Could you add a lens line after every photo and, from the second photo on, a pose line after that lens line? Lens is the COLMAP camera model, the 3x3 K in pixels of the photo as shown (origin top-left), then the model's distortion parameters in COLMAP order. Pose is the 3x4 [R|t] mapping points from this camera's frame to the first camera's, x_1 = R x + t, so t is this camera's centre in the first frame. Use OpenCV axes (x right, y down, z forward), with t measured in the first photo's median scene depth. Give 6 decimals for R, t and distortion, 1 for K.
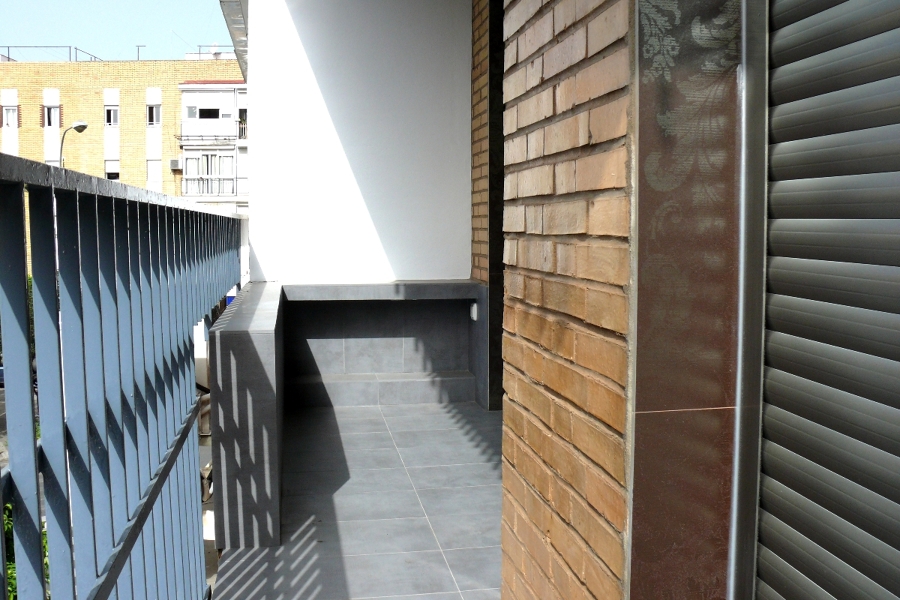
lens RADIAL K [[918.2, 0, 453.1], [0, 918.2, 302.2], [0, 0, 1]] dist [-0.130311, 0.000000]
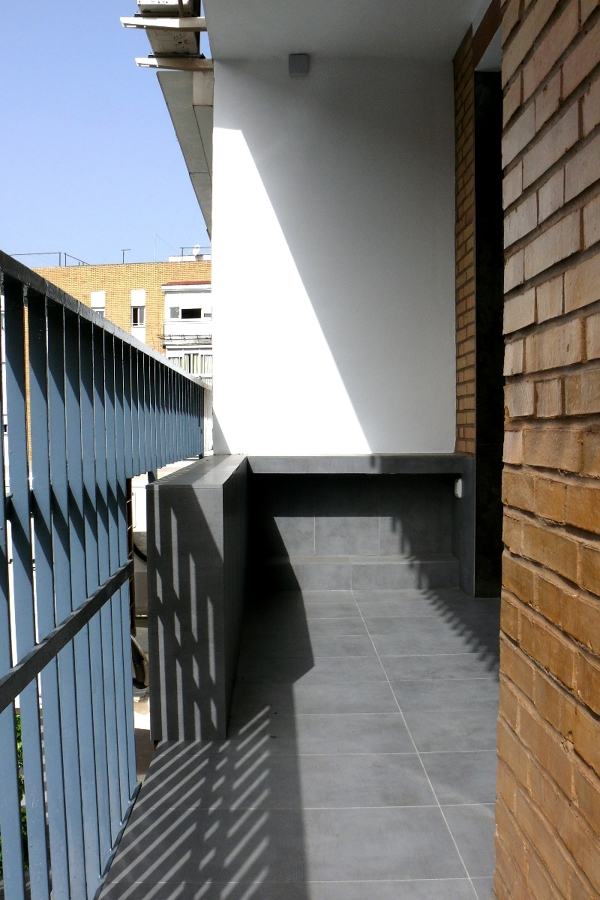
lens RADIAL K [[918.2, 0, 277.8], [0, 918.2, 504.8], [0, 0, 1]] dist [-0.130311, 0.000000]
pose [[0.985677, 0.007803, -0.168461, -0.001216], [-0.007233, 0.999966, 0.003999, 0.042467], [0.168487, -0.002723, 0.985700, 0.158648]]
